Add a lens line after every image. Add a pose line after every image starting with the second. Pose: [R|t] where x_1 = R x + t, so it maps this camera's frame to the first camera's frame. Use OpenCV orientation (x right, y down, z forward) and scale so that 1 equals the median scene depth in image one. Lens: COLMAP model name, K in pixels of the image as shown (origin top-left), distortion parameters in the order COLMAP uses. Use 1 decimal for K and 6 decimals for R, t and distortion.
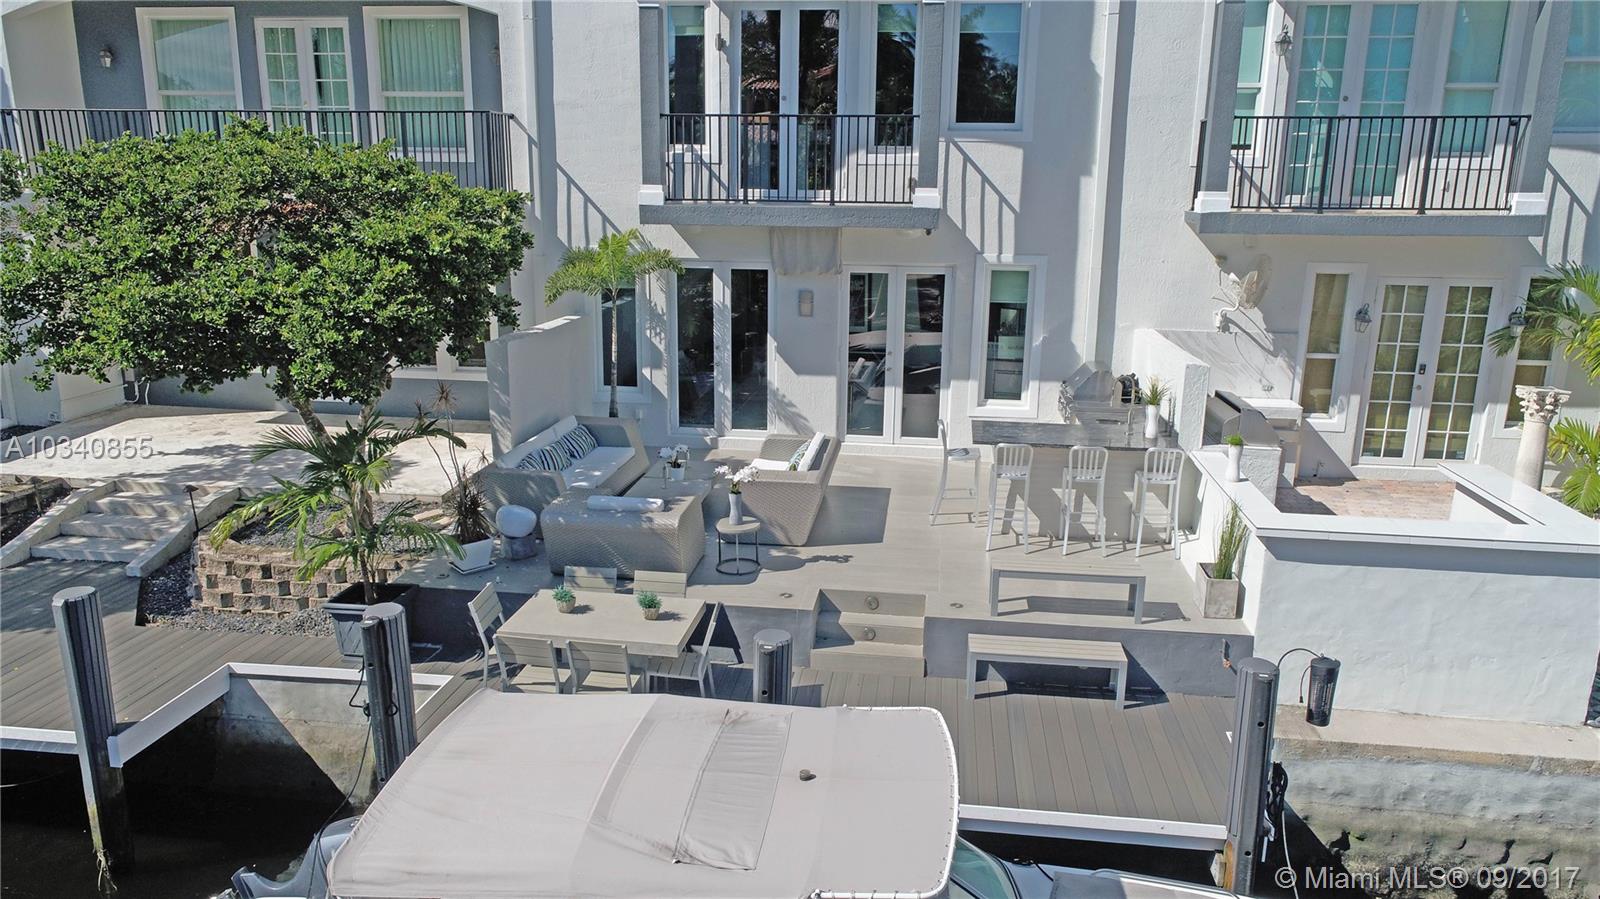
lens RADIAL K [[1096.8, 0, 805.8], [0, 1096.8, 441.9], [0, 0, 1]] dist [0.001713, 0.004964]
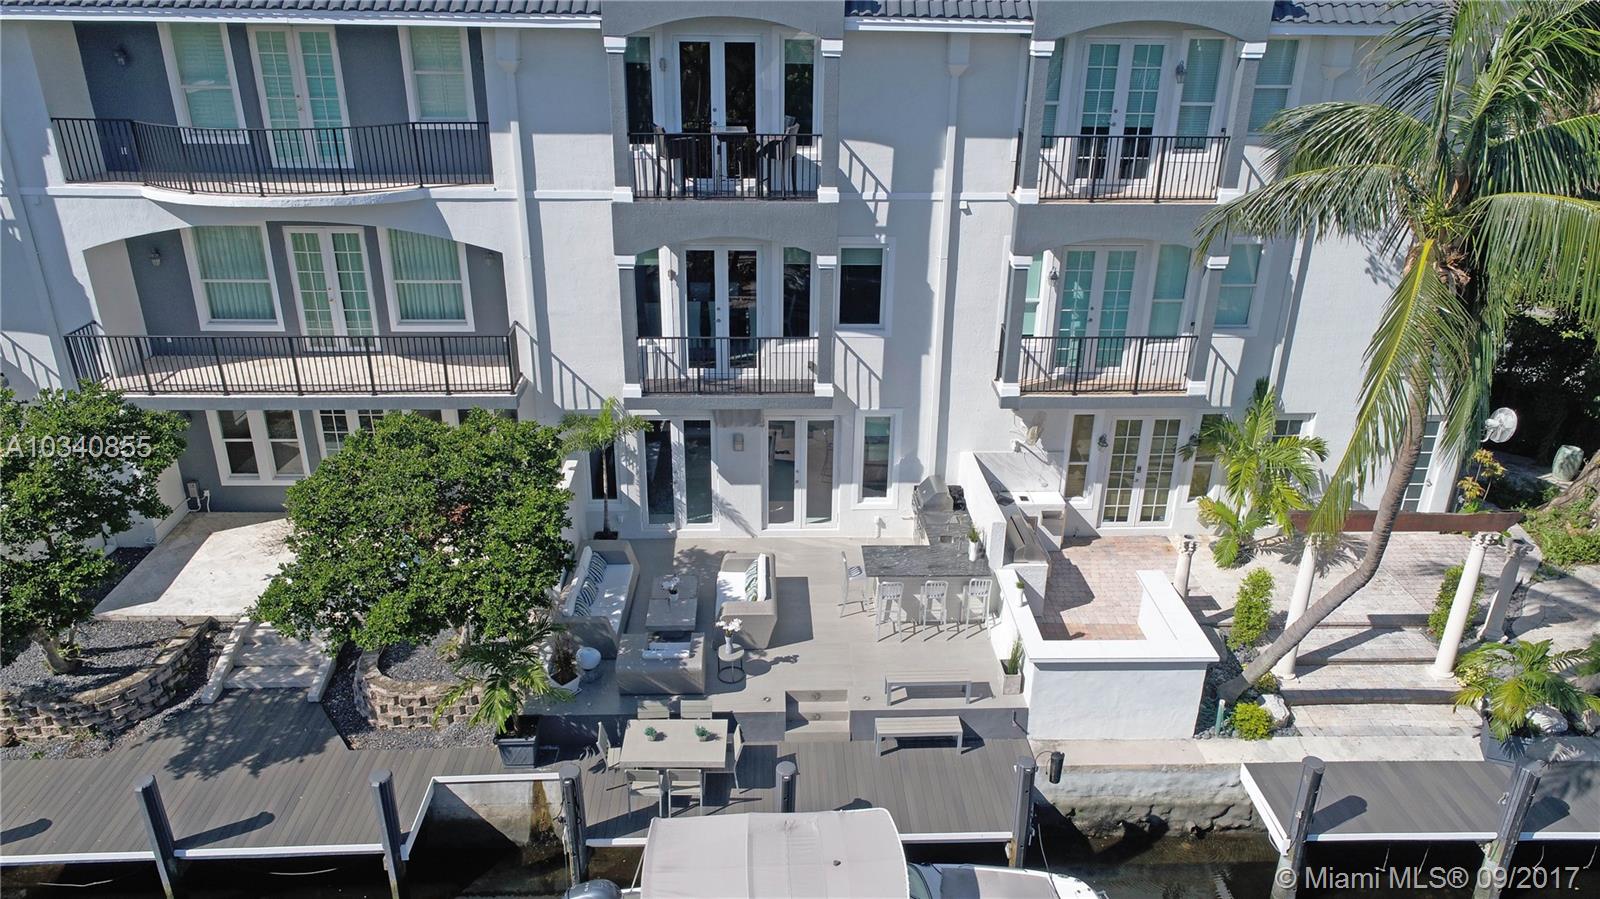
lens RADIAL K [[1096.8, 0, 812.4], [0, 1096.8, 443.3], [0, 0, 1]] dist [0.001713, 0.004964]
pose [[0.985258, -0.068298, 0.156852, -0.141916], [0.039111, 0.982495, 0.182136, -0.419461], [-0.166546, -0.173316, 0.970682, -0.443868]]
